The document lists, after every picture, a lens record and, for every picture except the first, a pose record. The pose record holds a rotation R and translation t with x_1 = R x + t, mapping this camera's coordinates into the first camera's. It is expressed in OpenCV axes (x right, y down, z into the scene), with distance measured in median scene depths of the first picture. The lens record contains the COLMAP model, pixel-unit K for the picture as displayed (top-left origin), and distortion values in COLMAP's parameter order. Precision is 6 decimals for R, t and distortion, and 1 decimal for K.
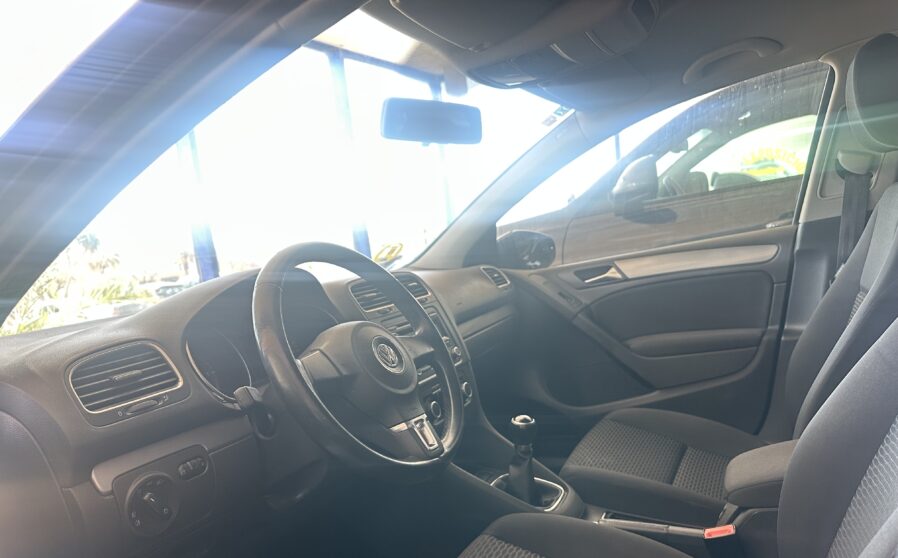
lens RADIAL K [[633.6, 0, 451.4], [0, 633.6, 329.1], [0, 0, 1]] dist [0.109666, -0.148535]
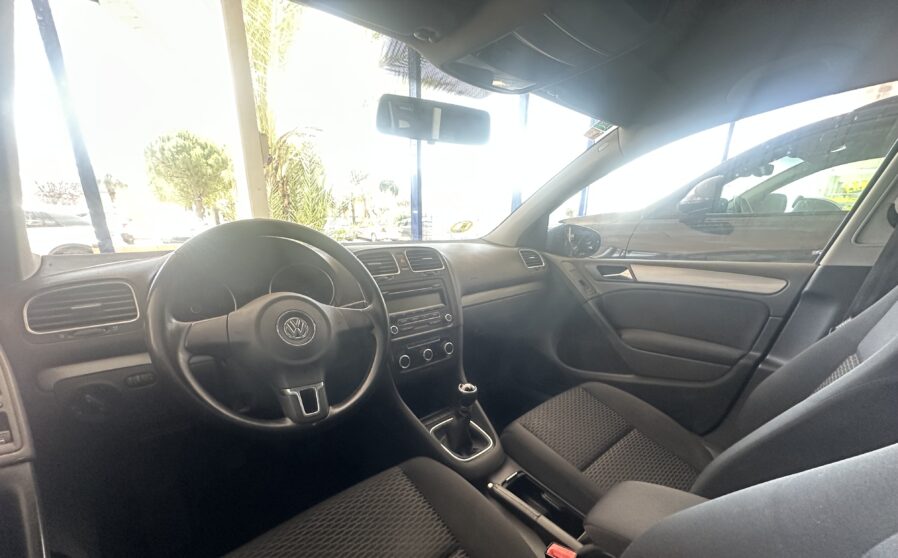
lens RADIAL K [[358.4, 0, 447.8], [0, 358.4, 331.8], [0, 0, 1]] dist [-0.001493, -0.000096]
pose [[0.922035, 0.243462, -0.300961, 0.210559], [-0.180045, 0.957965, 0.223352, -0.089370], [0.342688, -0.151752, 0.927112, 0.286897]]
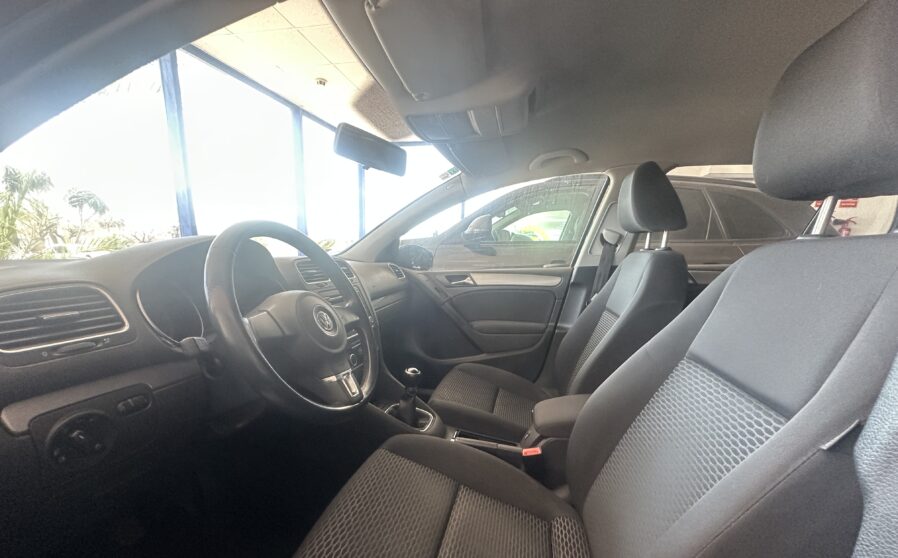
lens RADIAL K [[356.4, 0, 448.9], [0, 356.4, 332.9], [0, 0, 1]] dist [-0.002372, 0.000071]
pose [[0.958227, 0.099573, 0.268115, -0.031574], [-0.120147, 0.990855, 0.061414, -0.005091], [-0.259548, -0.091062, 0.961427, 0.152150]]
